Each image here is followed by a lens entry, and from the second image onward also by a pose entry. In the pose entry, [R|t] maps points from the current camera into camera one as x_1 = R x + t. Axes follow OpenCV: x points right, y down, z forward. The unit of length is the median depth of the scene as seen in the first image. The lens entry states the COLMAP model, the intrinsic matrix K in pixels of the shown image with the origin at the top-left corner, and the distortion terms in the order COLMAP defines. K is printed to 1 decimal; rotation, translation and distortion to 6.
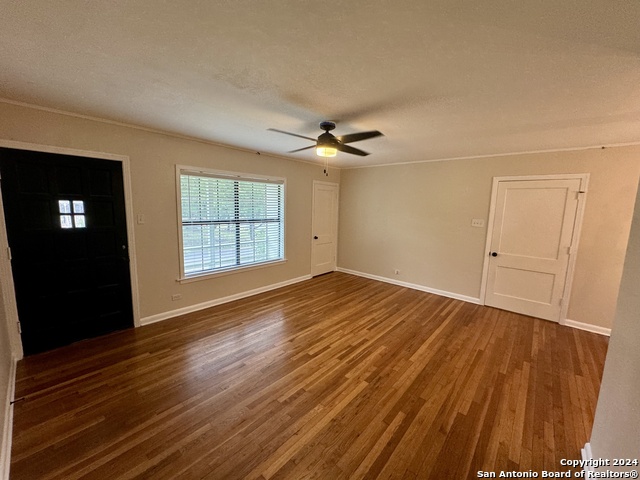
lens RADIAL K [[256.1, 0, 319.2], [0, 256.1, 238.9], [0, 0, 1]] dist [-0.001728, -0.000115]
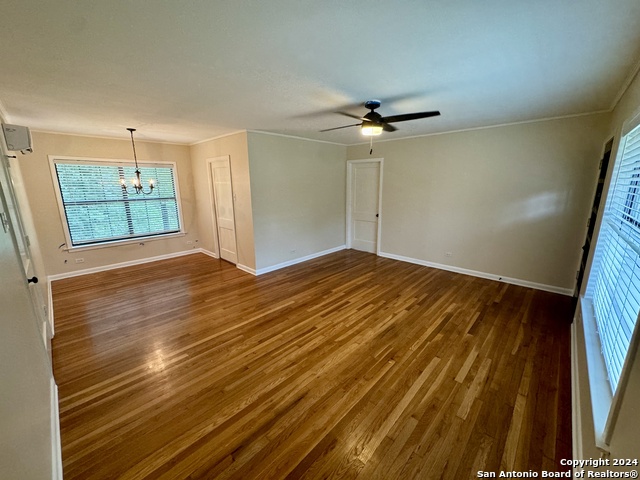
lens RADIAL K [[256.1, 0, 319.2], [0, 256.1, 238.9], [0, 0, 1]] dist [-0.001728, -0.000115]
pose [[-0.999112, -0.028362, 0.031159, 0.164000], [-0.015890, 0.938554, 0.344768, -0.233953], [-0.039023, 0.343966, -0.938171, 1.755737]]
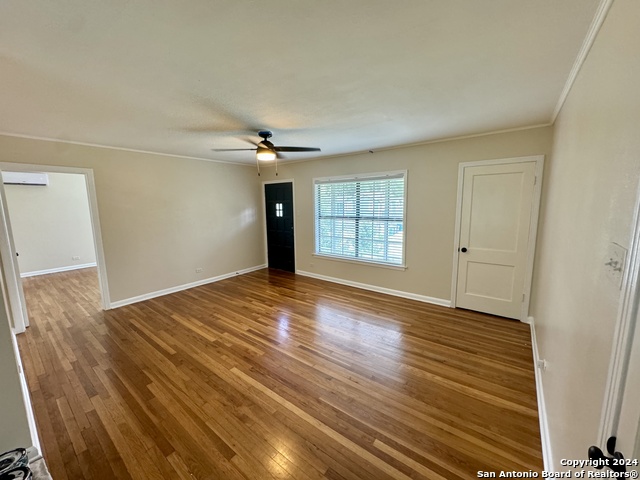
lens RADIAL K [[256.1, 0, 319.2], [0, 256.1, 238.9], [0, 0, 1]] dist [-0.001728, -0.000115]
pose [[0.064839, 0.110421, -0.991768, 1.029601], [-0.116298, 0.987923, 0.102389, -0.096011], [0.991096, 0.108702, 0.076897, 0.984495]]
